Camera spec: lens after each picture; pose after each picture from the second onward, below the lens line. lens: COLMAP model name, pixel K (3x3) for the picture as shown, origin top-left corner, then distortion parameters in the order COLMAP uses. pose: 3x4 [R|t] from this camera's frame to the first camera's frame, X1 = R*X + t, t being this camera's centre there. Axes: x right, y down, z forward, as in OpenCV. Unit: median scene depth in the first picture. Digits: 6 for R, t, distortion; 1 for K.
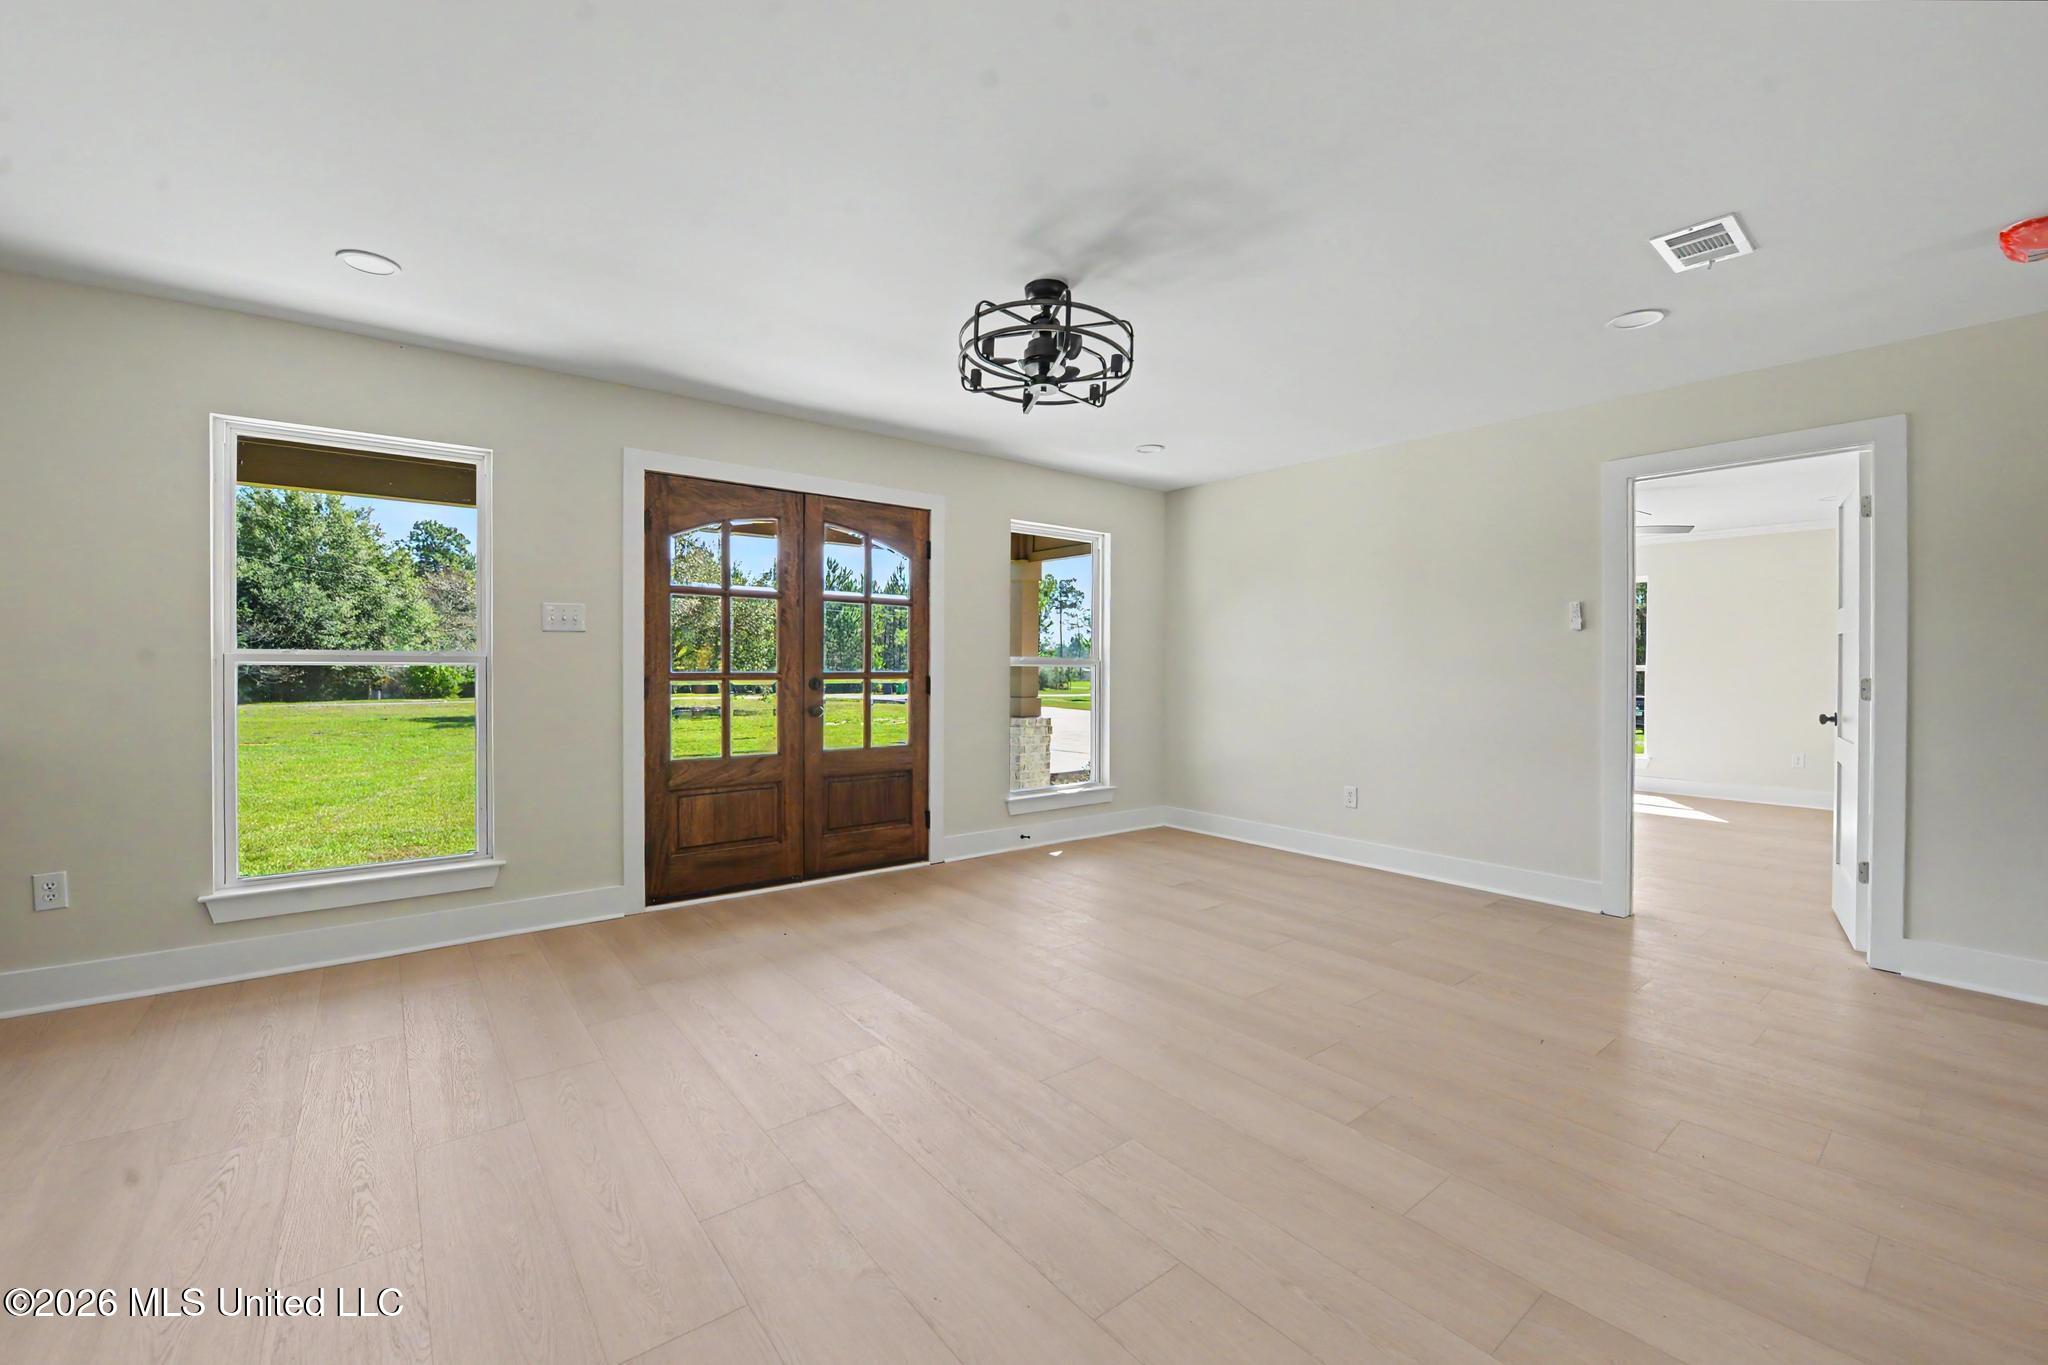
lens RADIAL K [[826.6, 0, 1019.8], [0, 826.6, 675.3], [0, 0, 1]] dist [-0.018143, -0.001737]
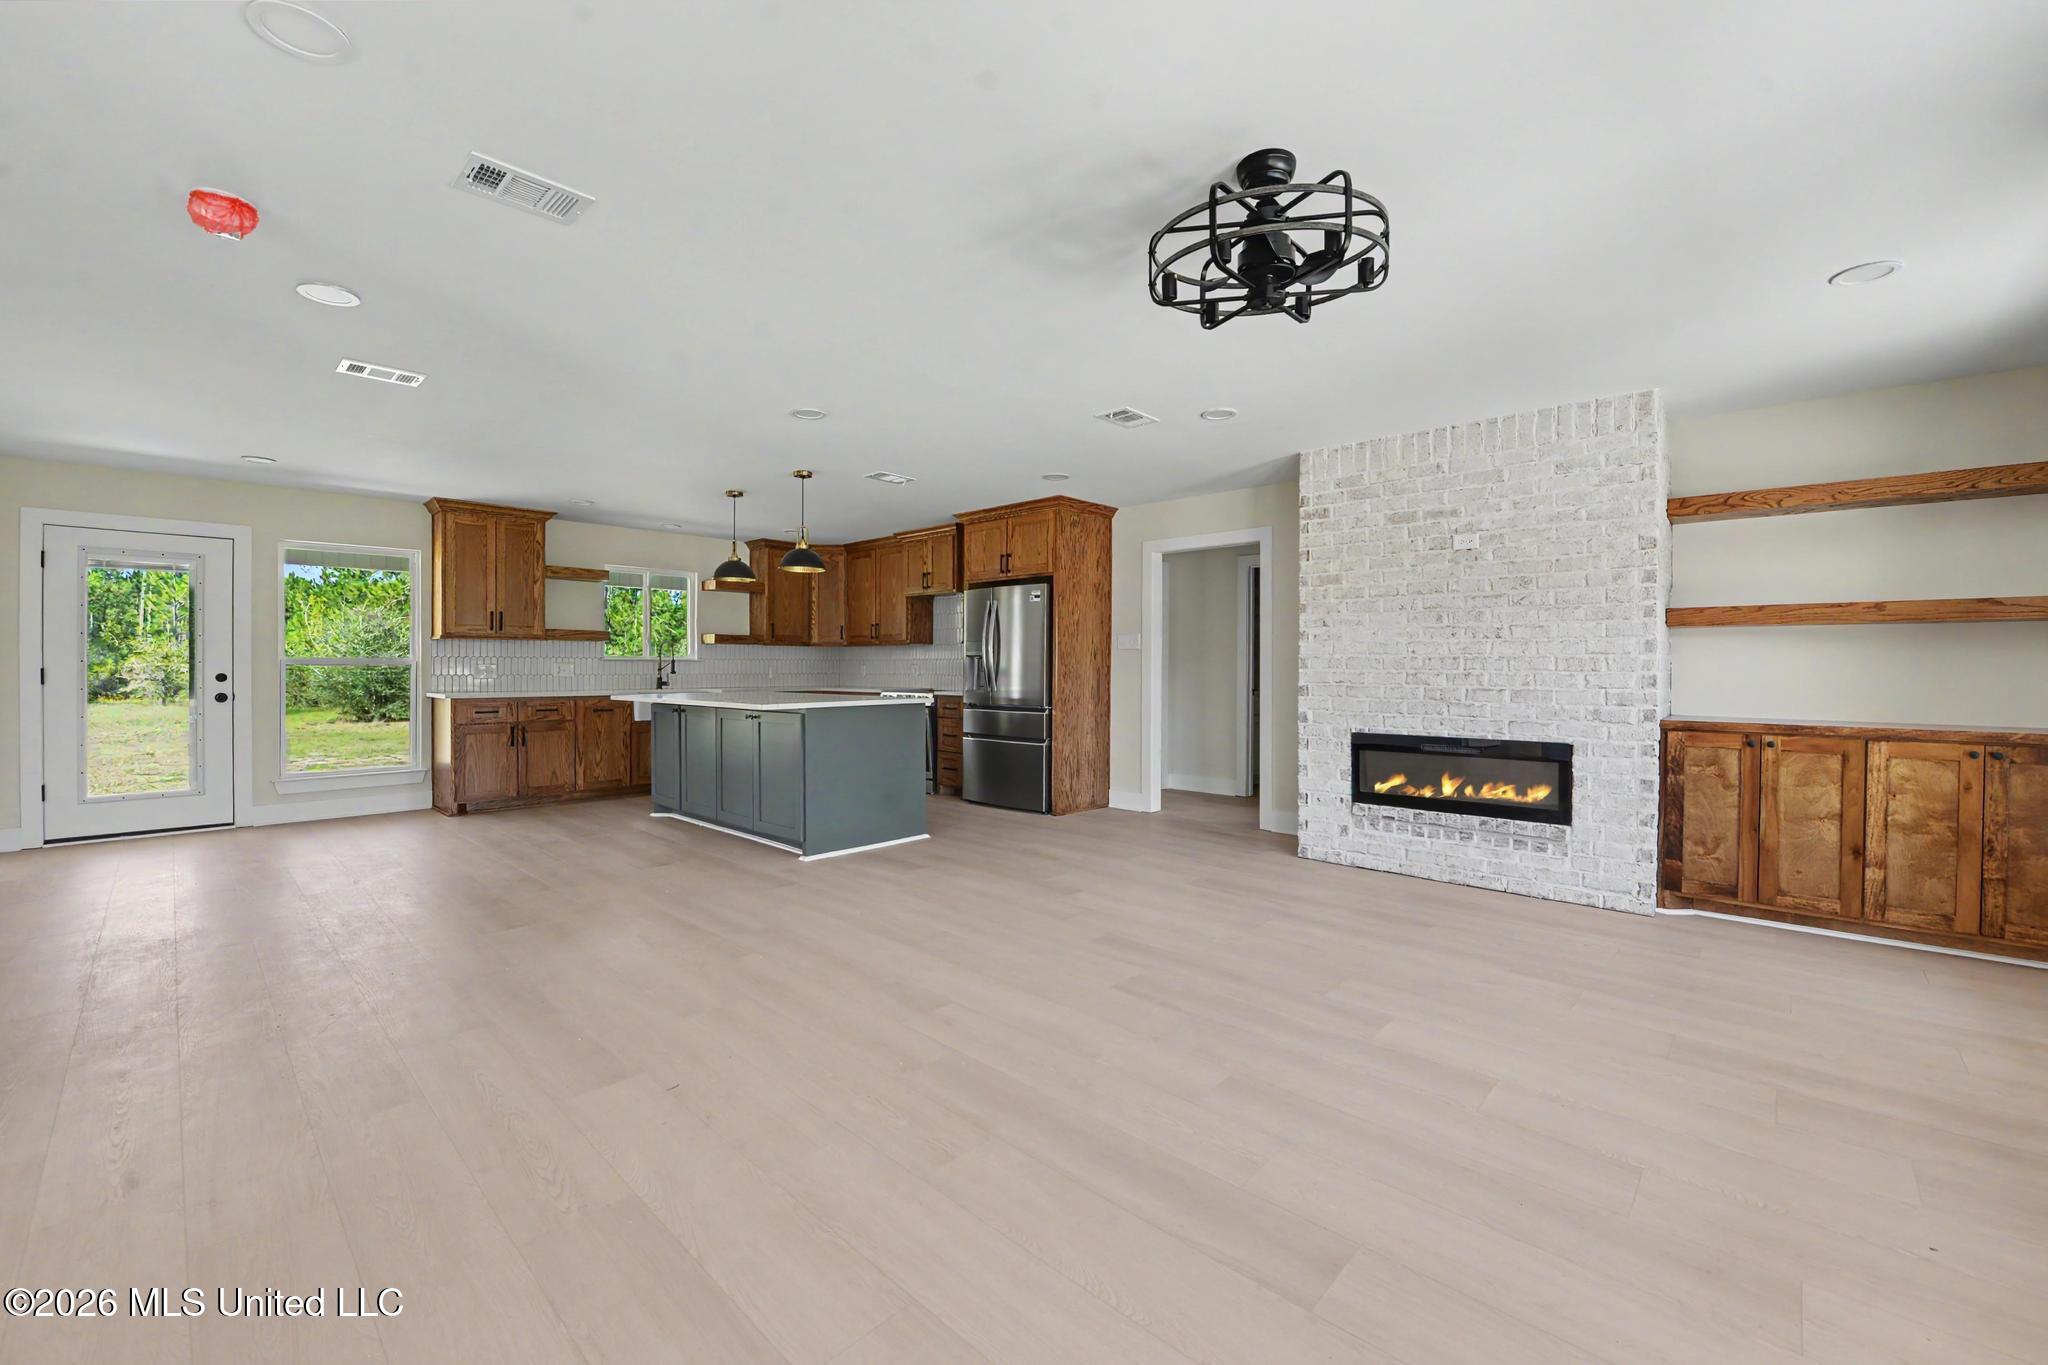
lens RADIAL K [[826.6, 0, 1032.3], [0, 826.6, 670.0], [0, 0, 1]] dist [-0.018143, -0.001737]
pose [[-0.987844, -0.008804, -0.155200, 0.226181], [-0.010885, 0.999862, 0.012563, -0.006668], [0.155068, 0.014099, -0.987803, 1.085950]]
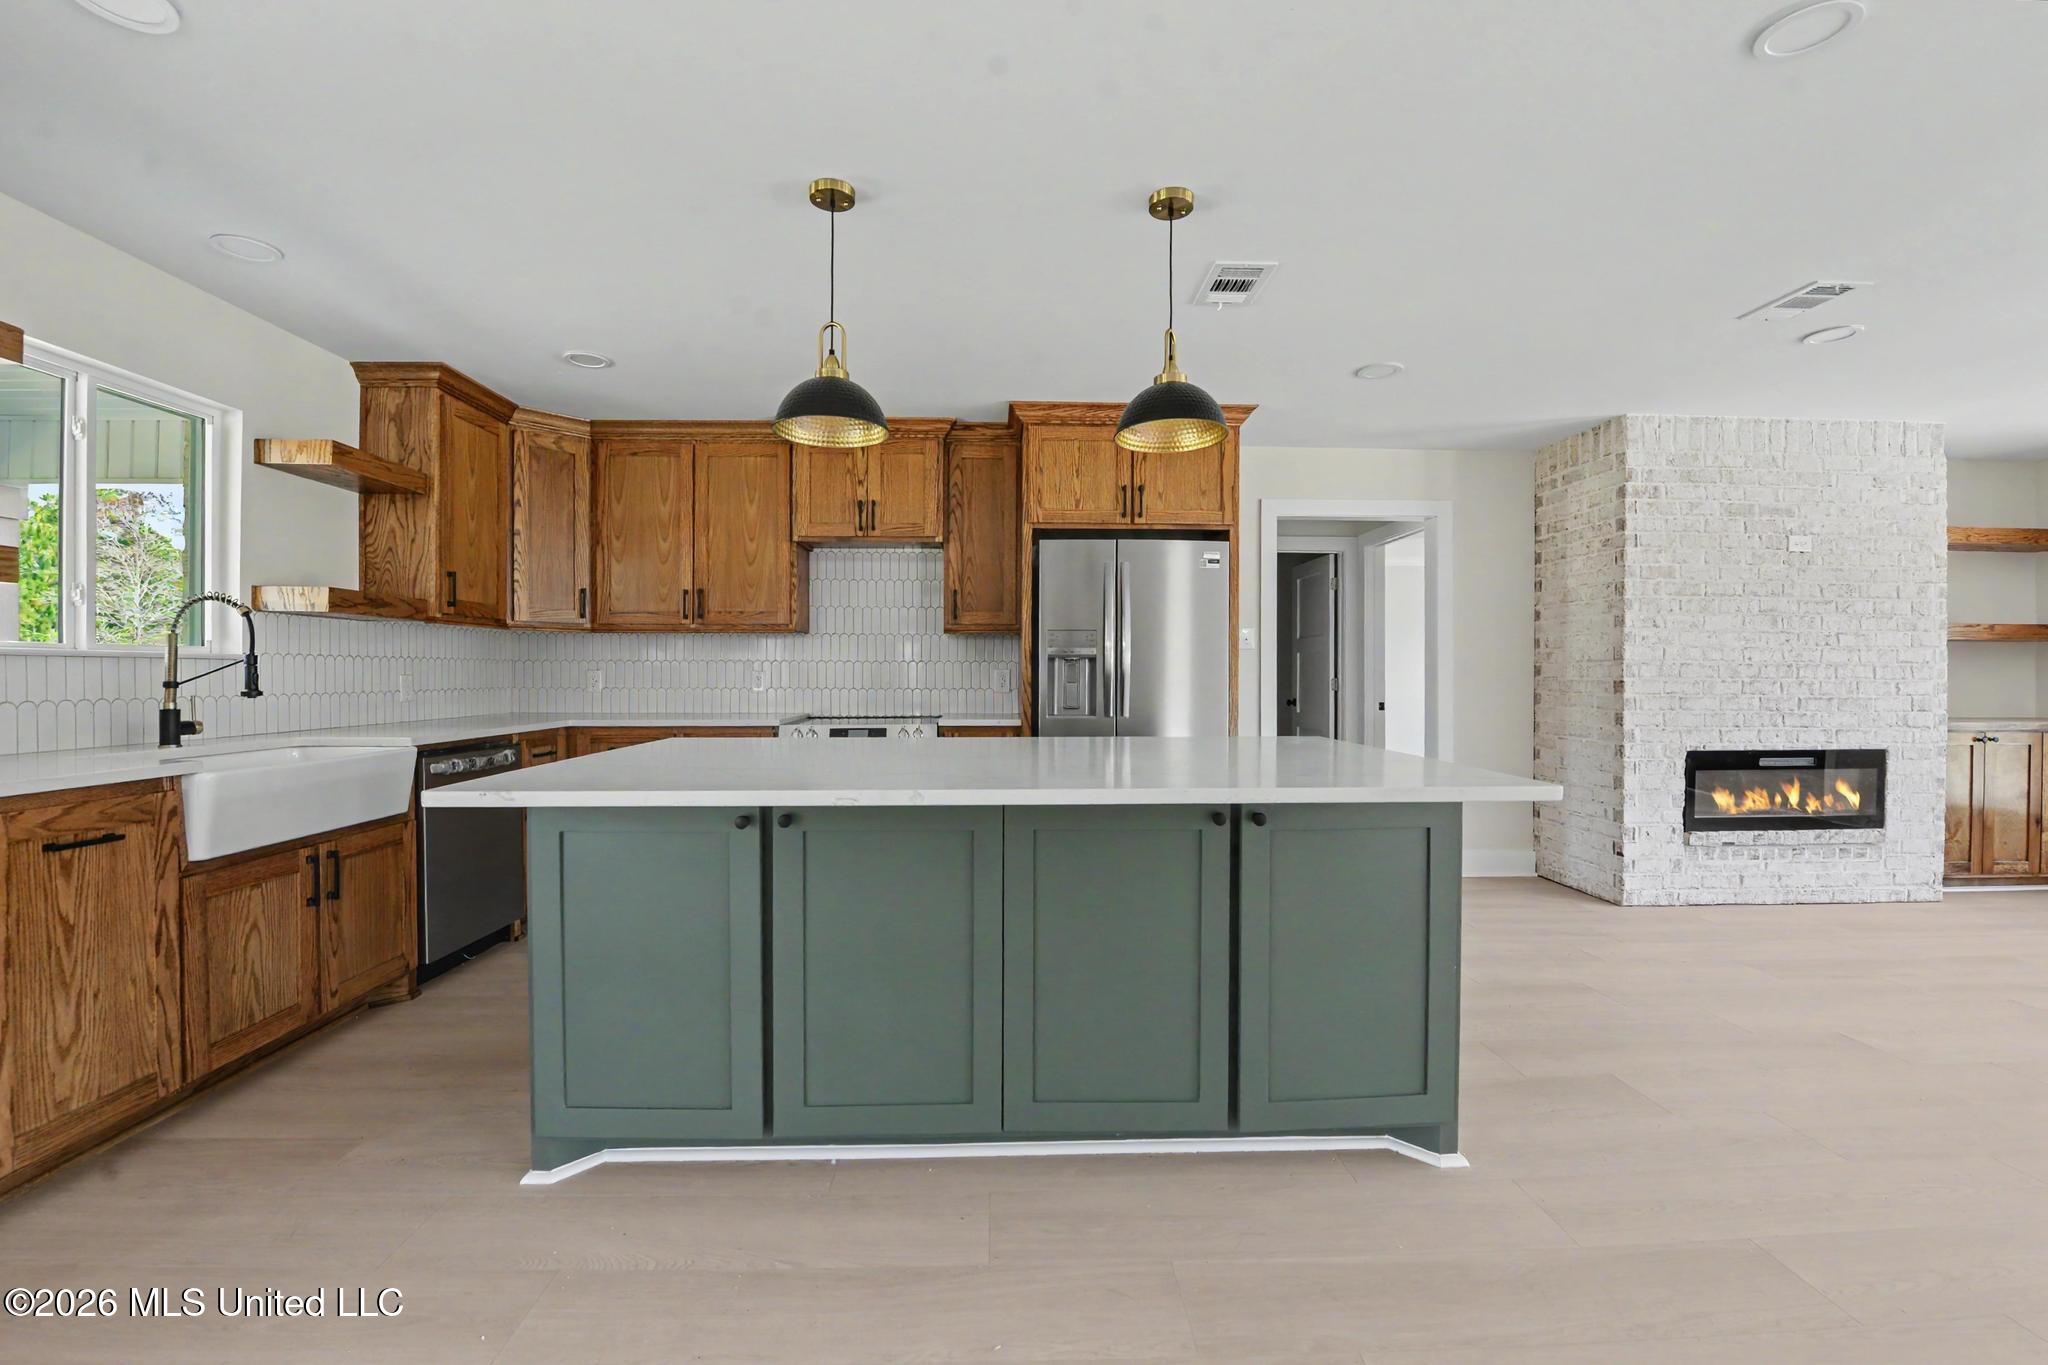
lens RADIAL K [[826.6, 0, 1010.0], [0, 826.6, 676.5], [0, 0, 1]] dist [-0.018143, -0.001737]
pose [[-0.595092, -0.004344, -0.803646, 0.833084], [-0.014747, 0.999876, 0.005515, 0.005776], [0.803522, 0.015133, -0.595083, 0.034463]]
